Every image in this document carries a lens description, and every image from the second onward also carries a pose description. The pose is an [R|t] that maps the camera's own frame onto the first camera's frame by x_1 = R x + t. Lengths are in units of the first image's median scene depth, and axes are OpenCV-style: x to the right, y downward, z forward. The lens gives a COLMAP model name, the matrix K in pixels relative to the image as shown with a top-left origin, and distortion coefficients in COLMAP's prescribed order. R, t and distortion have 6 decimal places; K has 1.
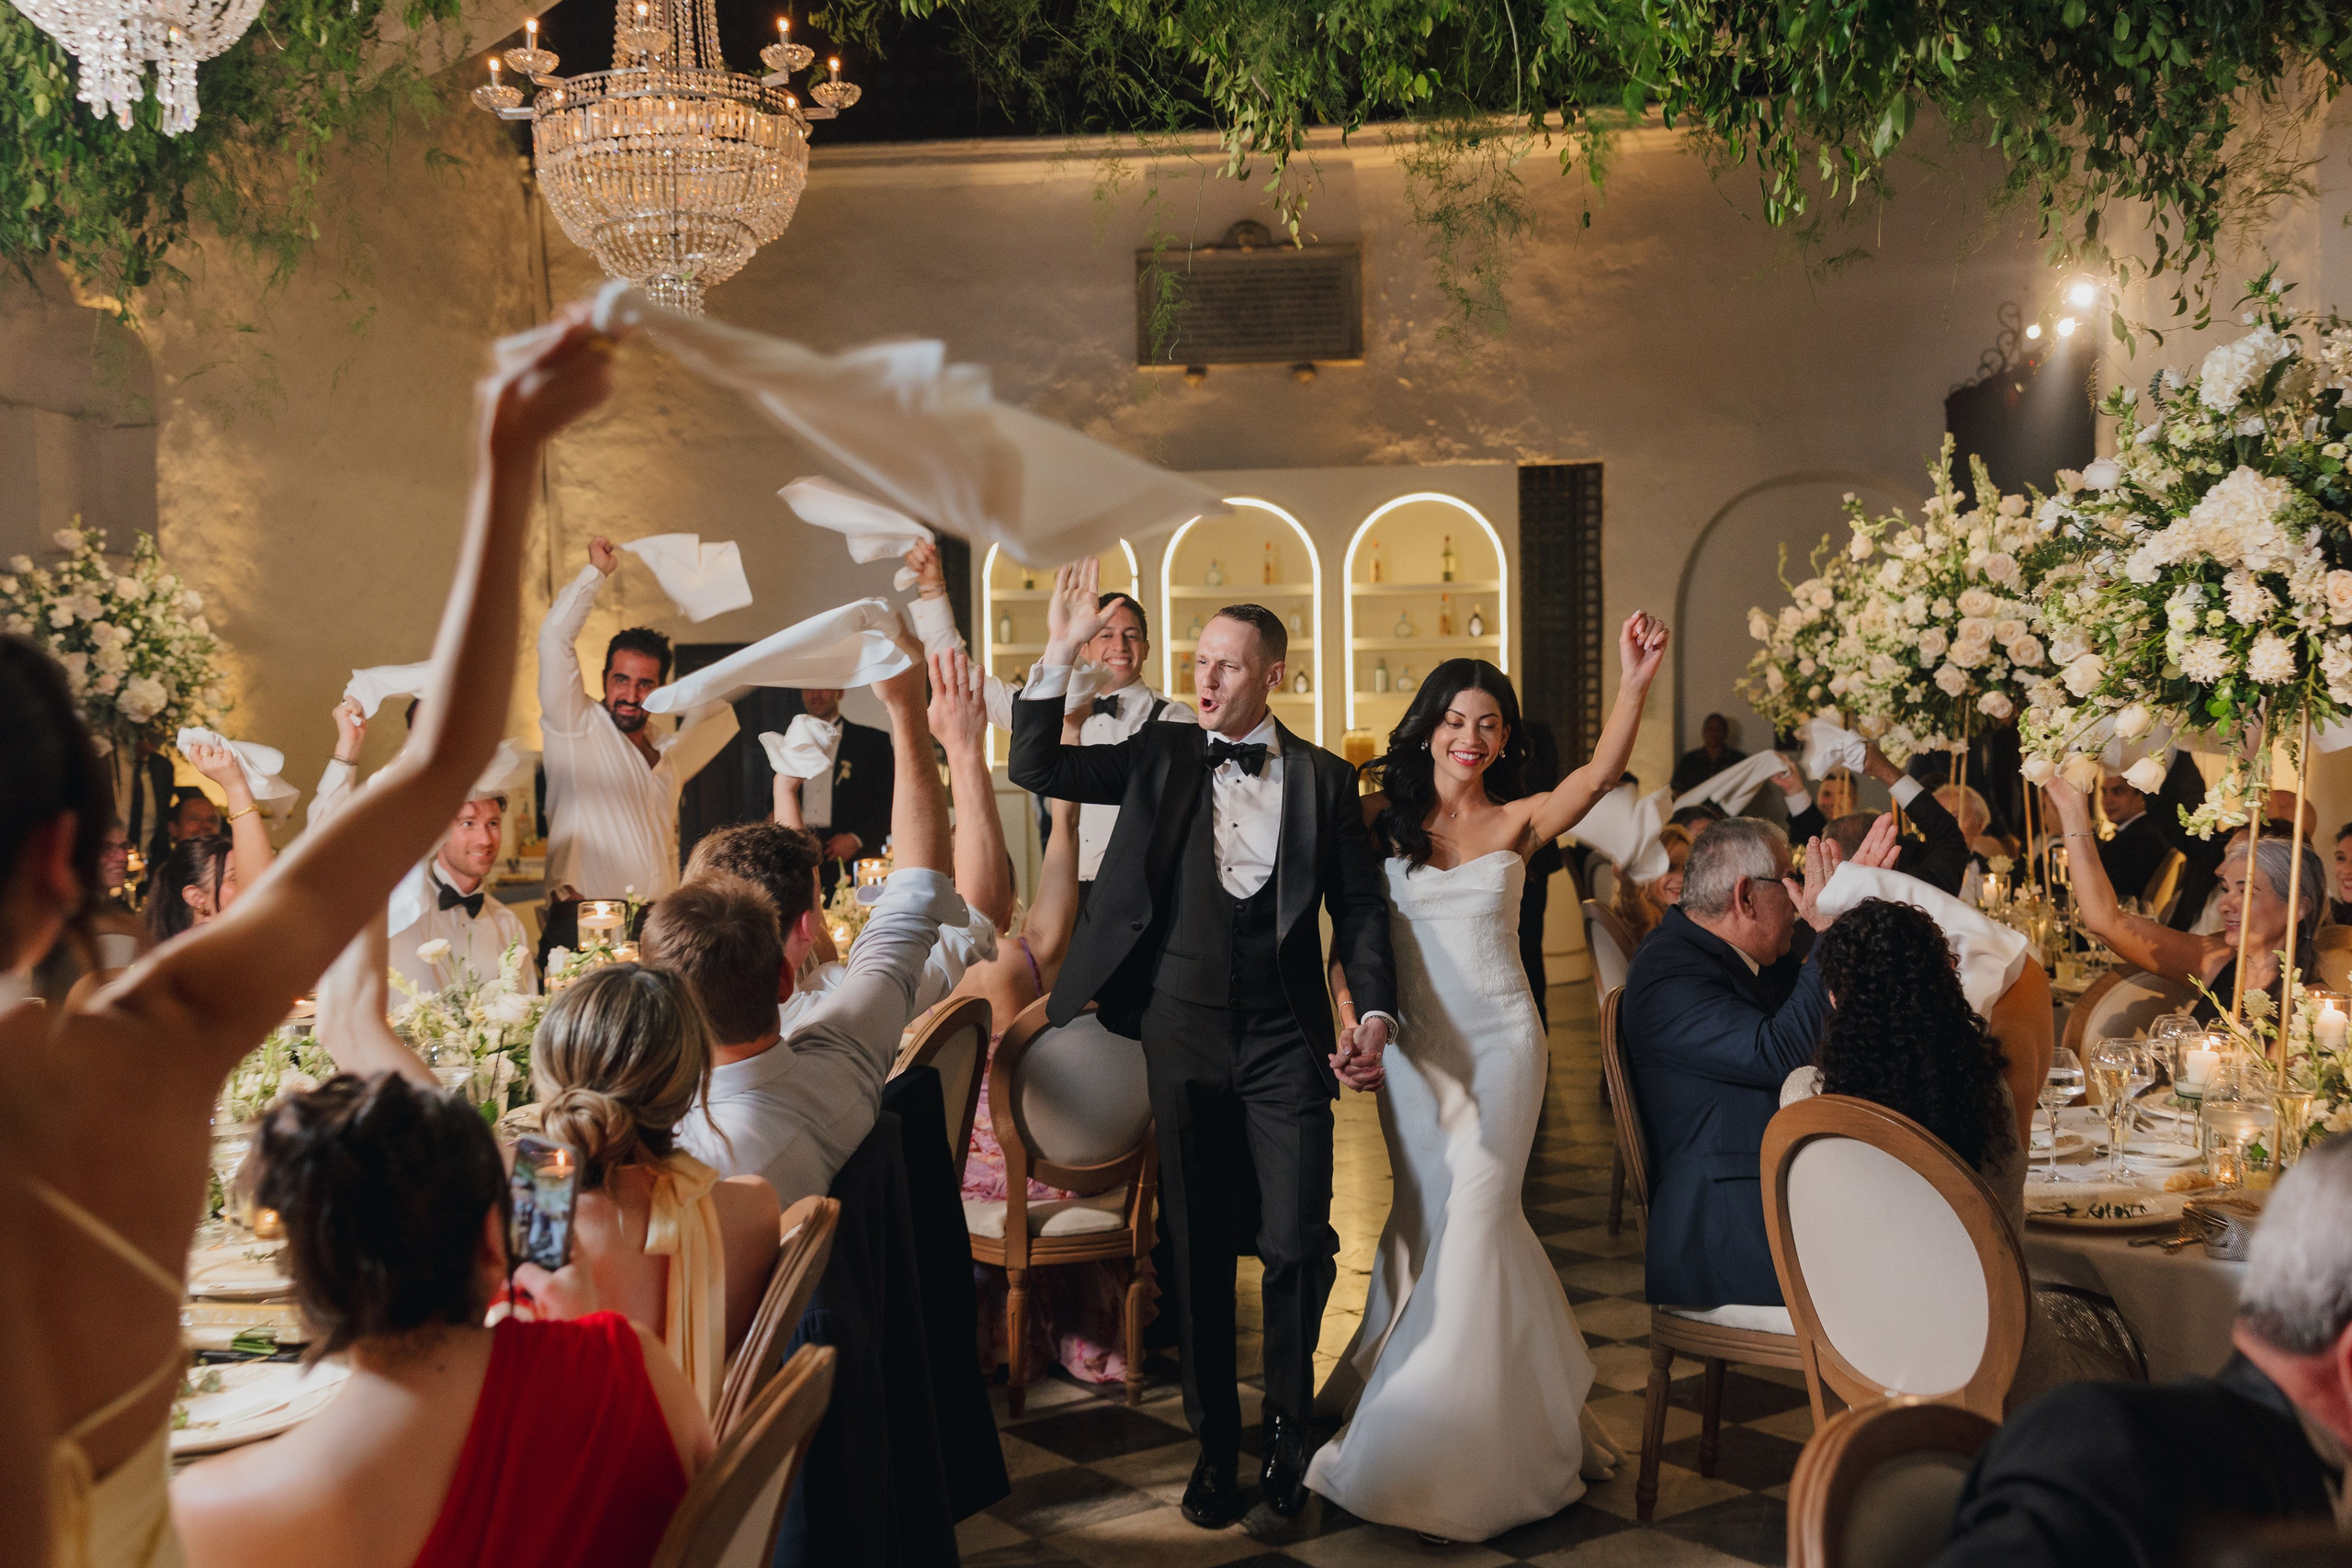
lens RADIAL K [[2367.6, 0, 1176.0], [0, 2367.6, 784.0], [0, 0, 1]] dist [-0.003224, 0.002871]
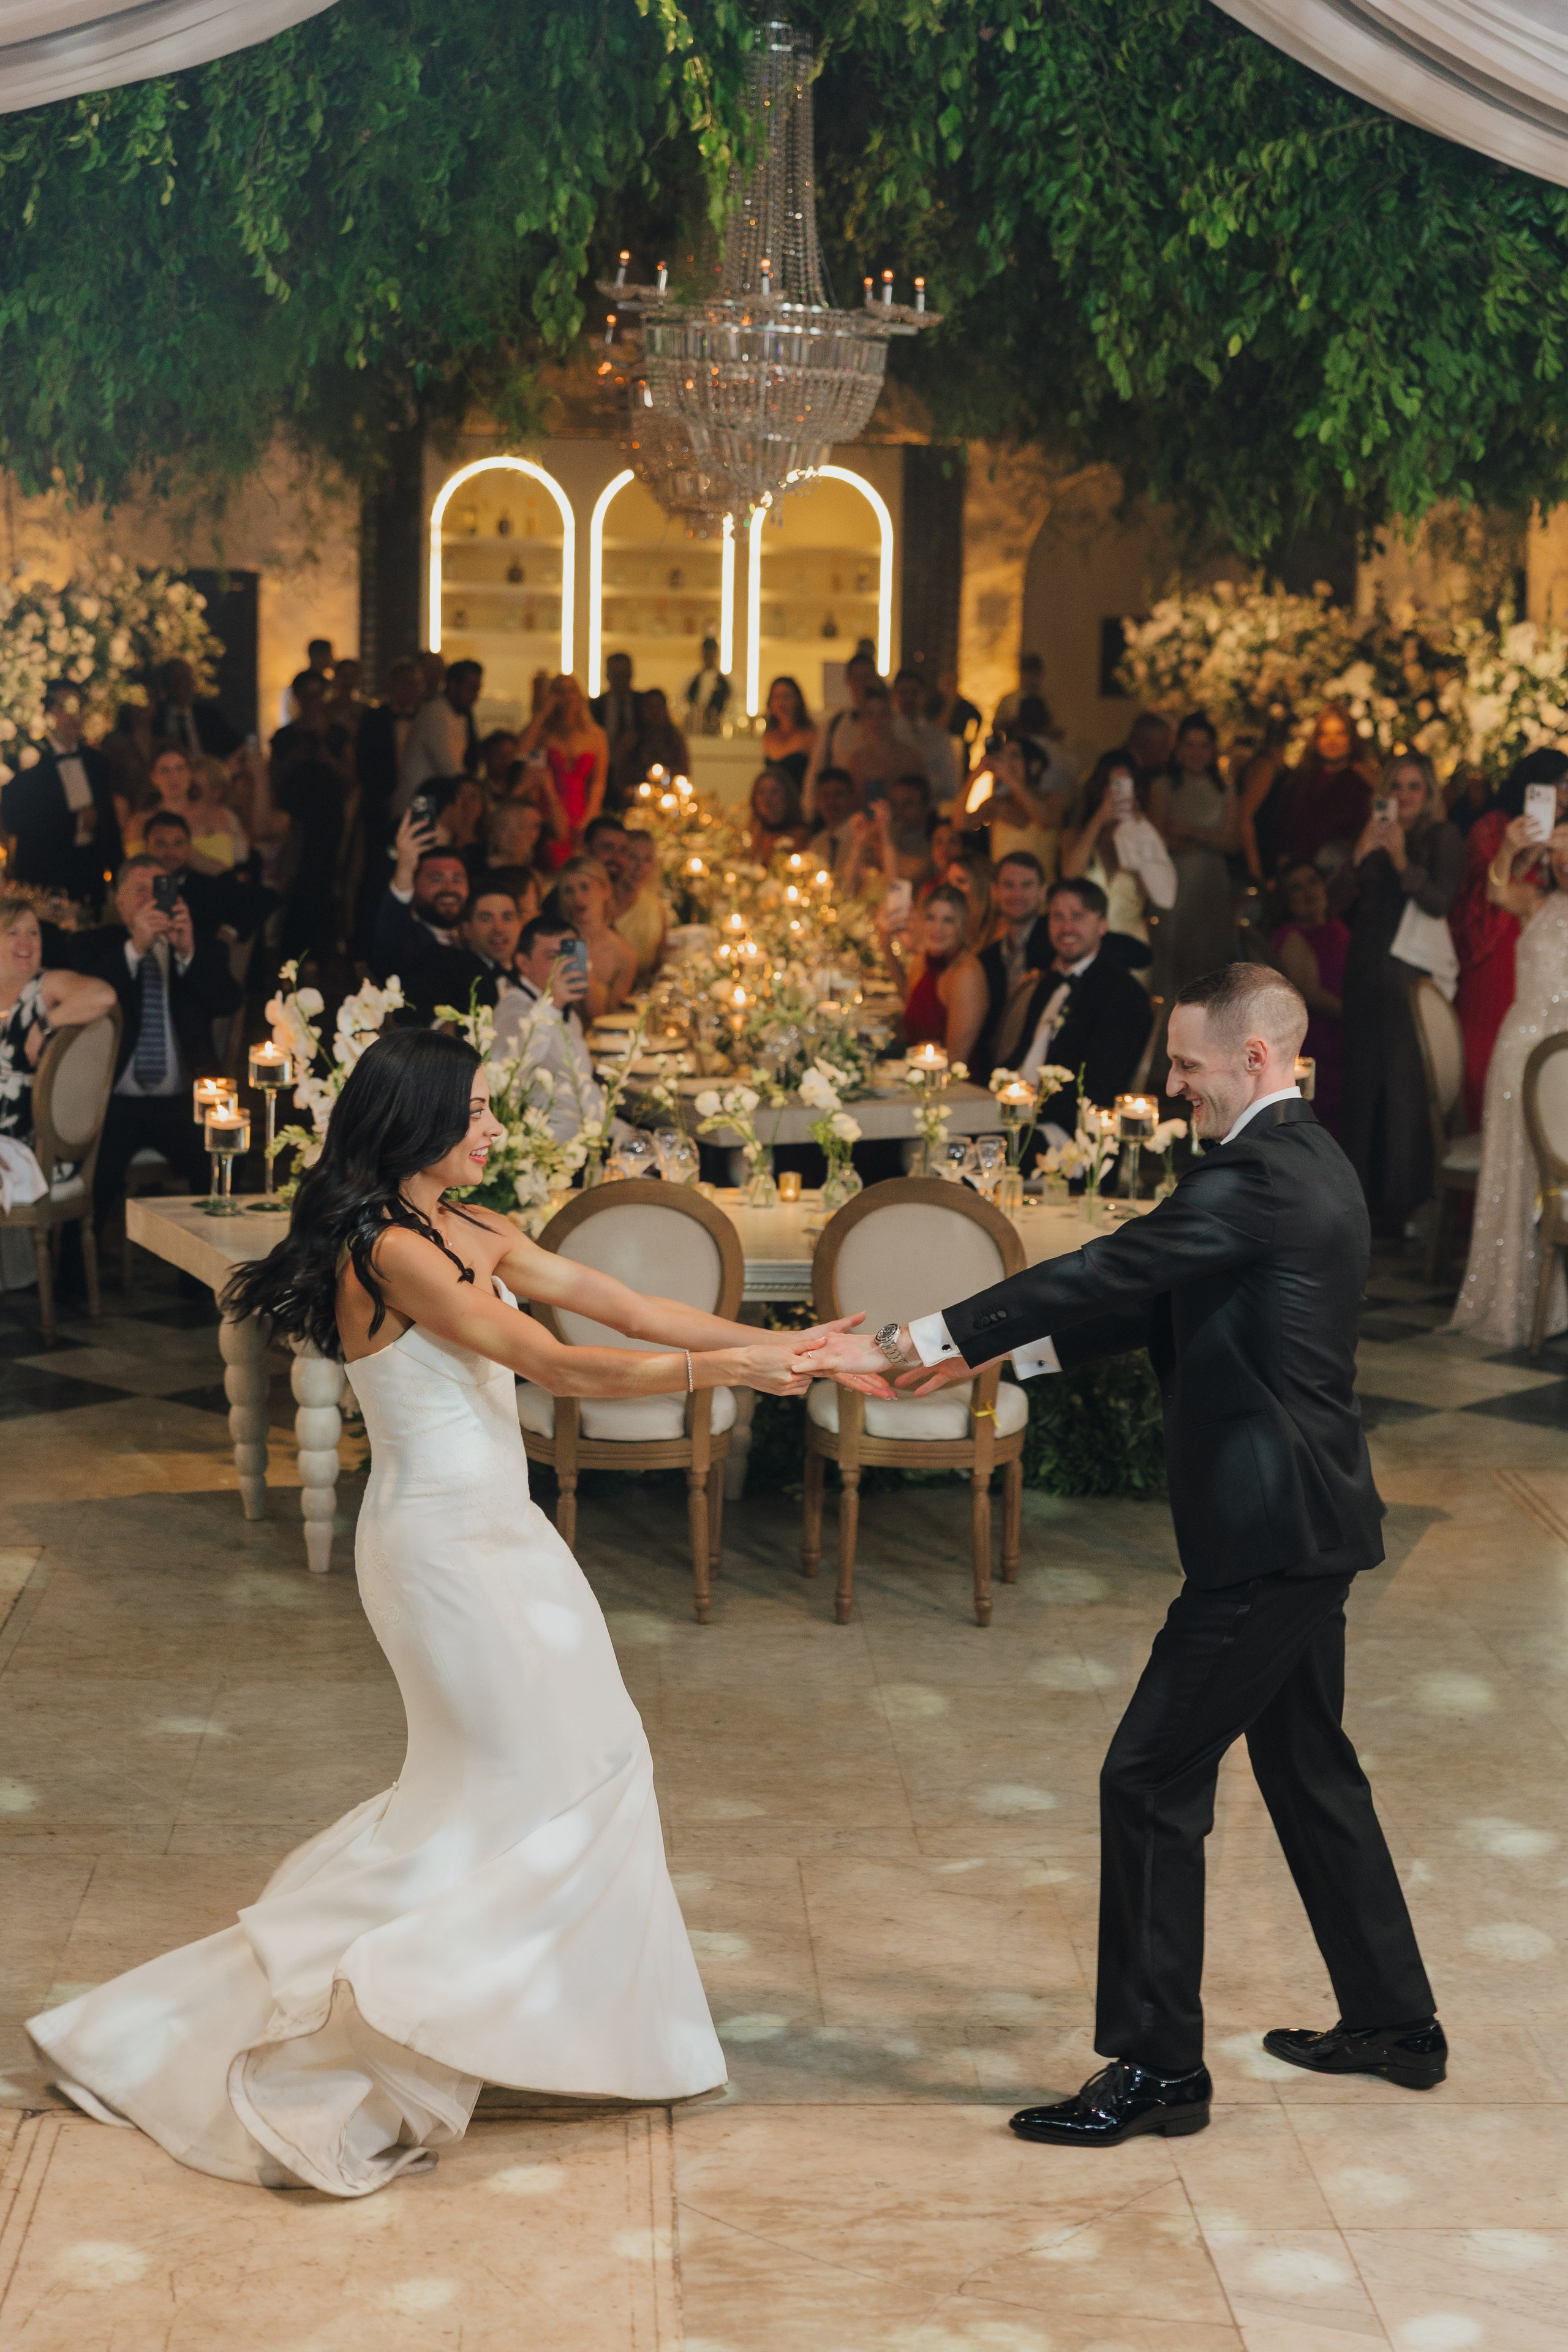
lens RADIAL K [[4196.4, 0, 812.8], [0, 4196.4, 1176.1], [0, 0, 1]] dist [0.001271, 0.401118]
pose [[0.974510, 0.002472, 0.224330, -0.780352], [-0.031060, 0.991796, 0.124000, -0.070247], [-0.222183, -0.127807, 0.966592, -2.241838]]
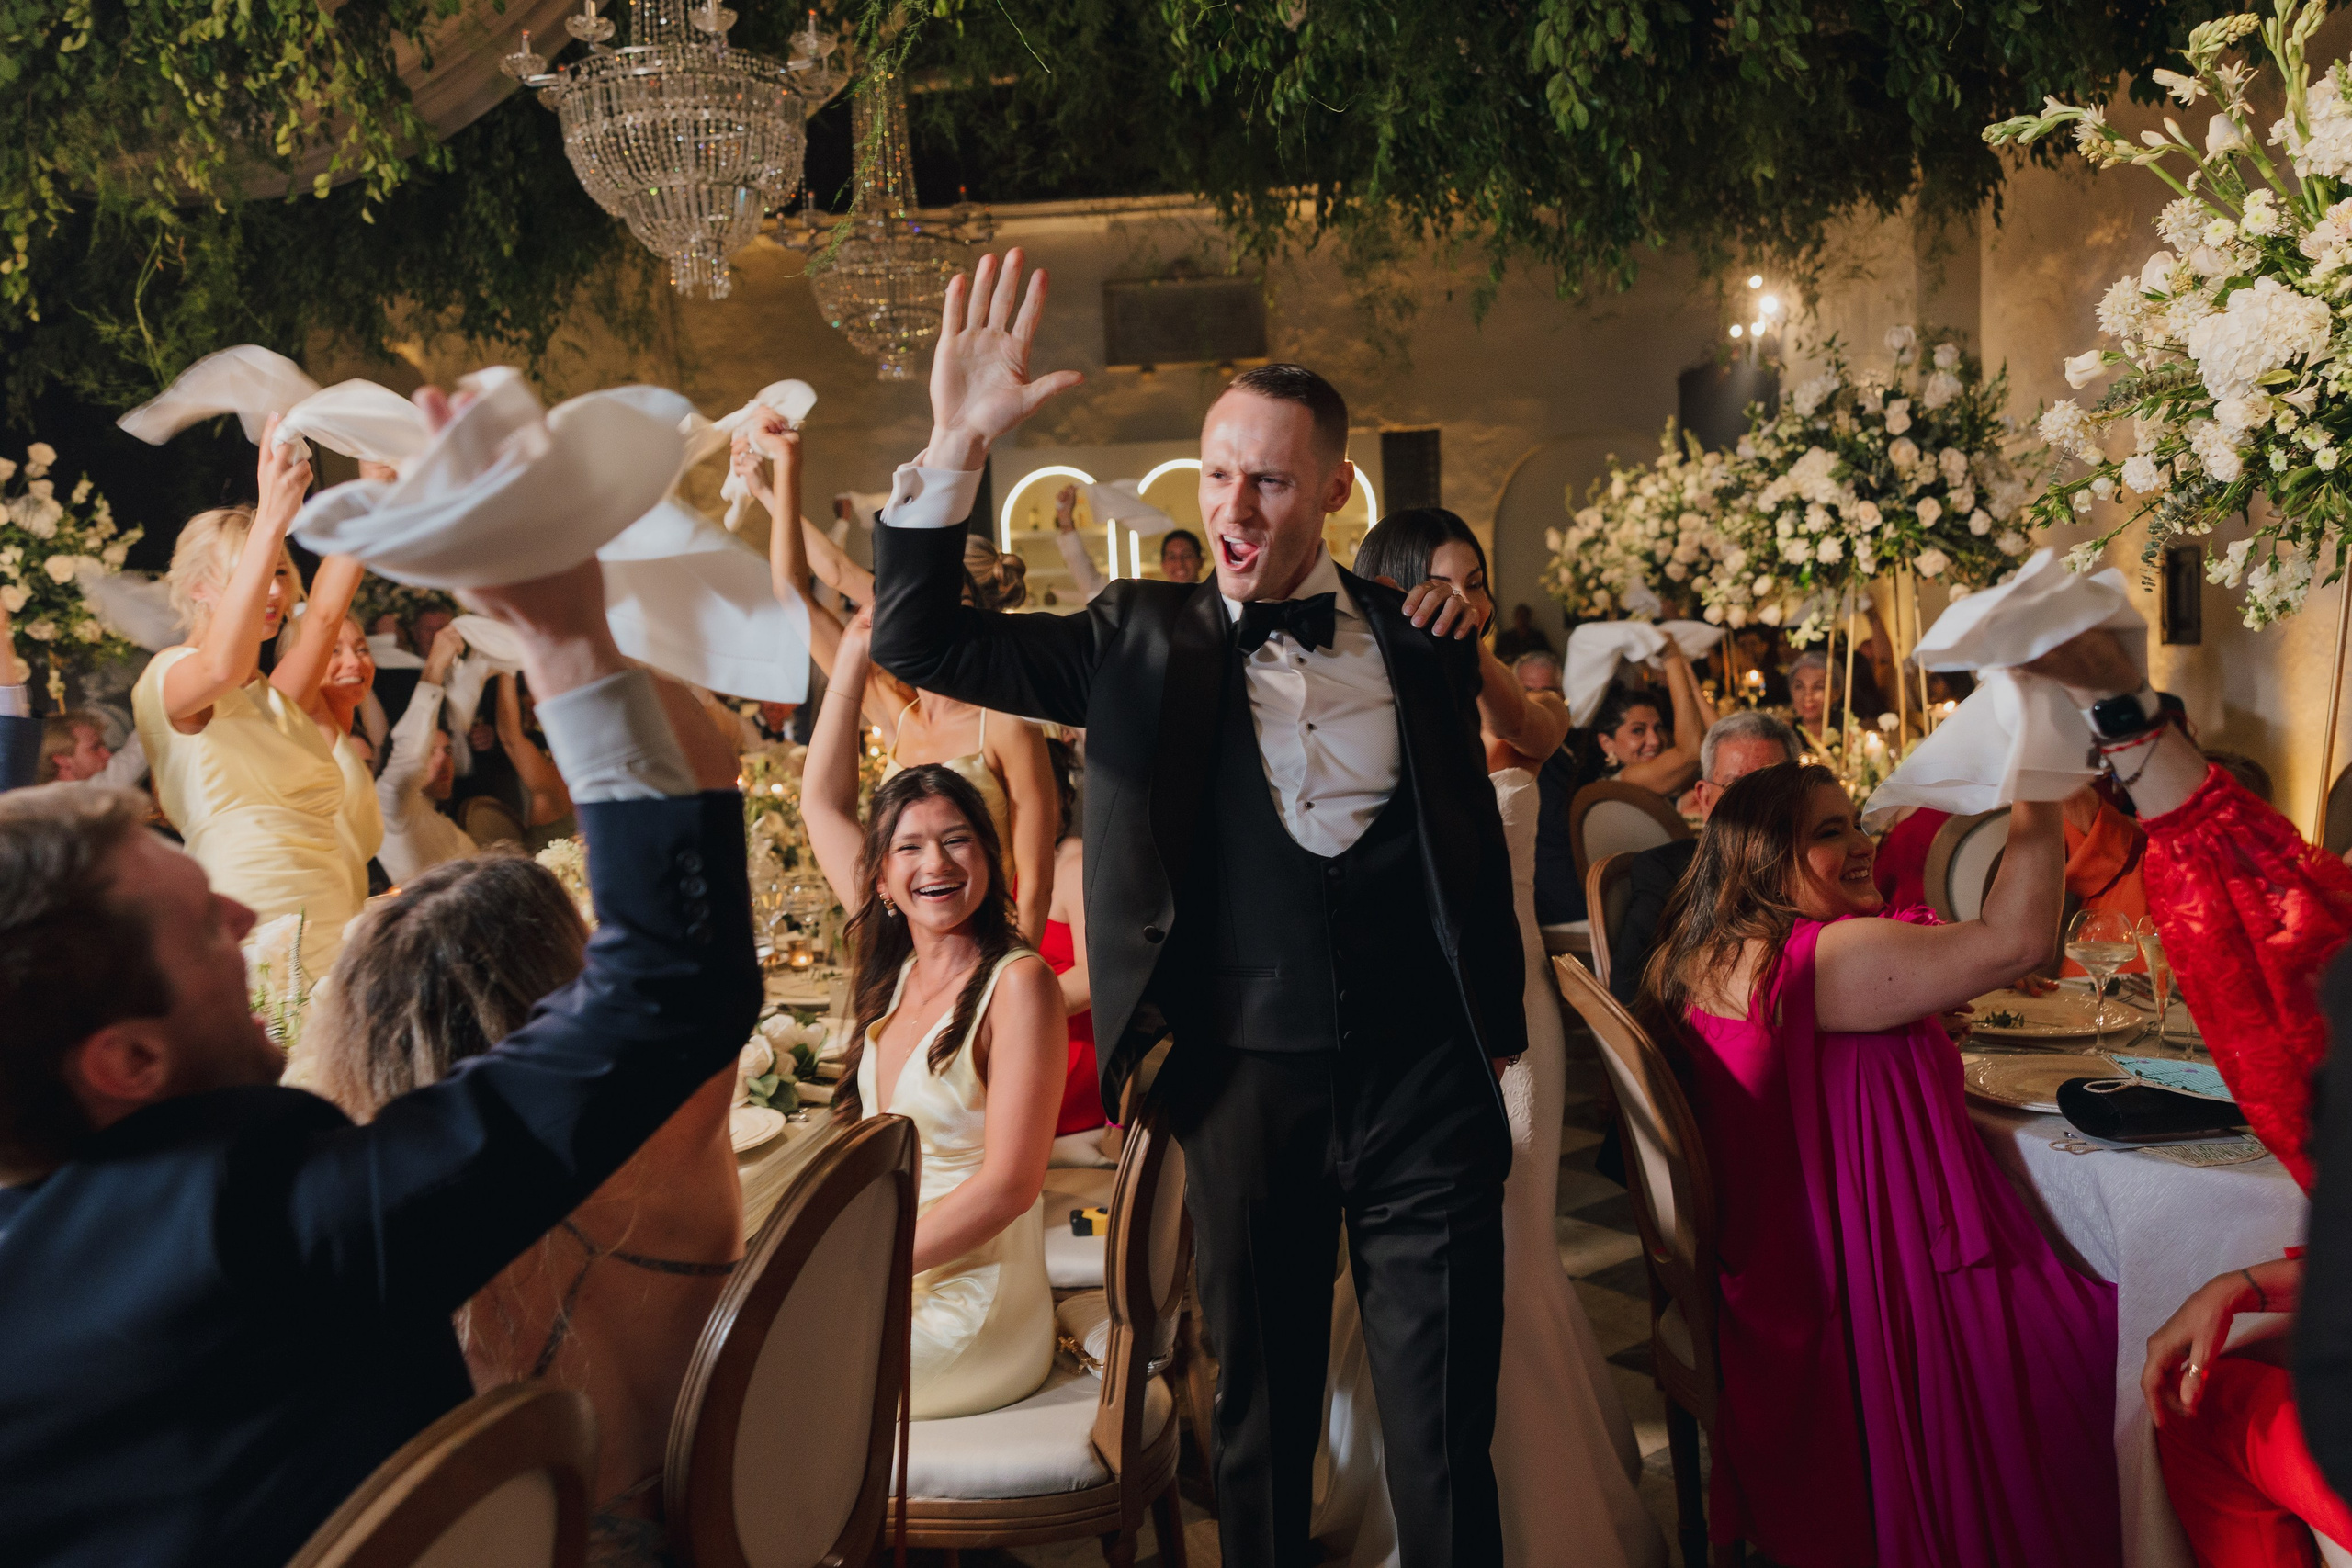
lens RADIAL K [[1867.6, 0, 1176.0], [0, 1867.6, 784.0], [0, 0, 1]] dist [0.008015, 0.007866]
pose [[0.998472, -0.035322, 0.042494, -0.071253], [0.032888, 0.997850, 0.056682, 0.017575], [-0.044405, -0.055198, 0.997488, -0.262222]]
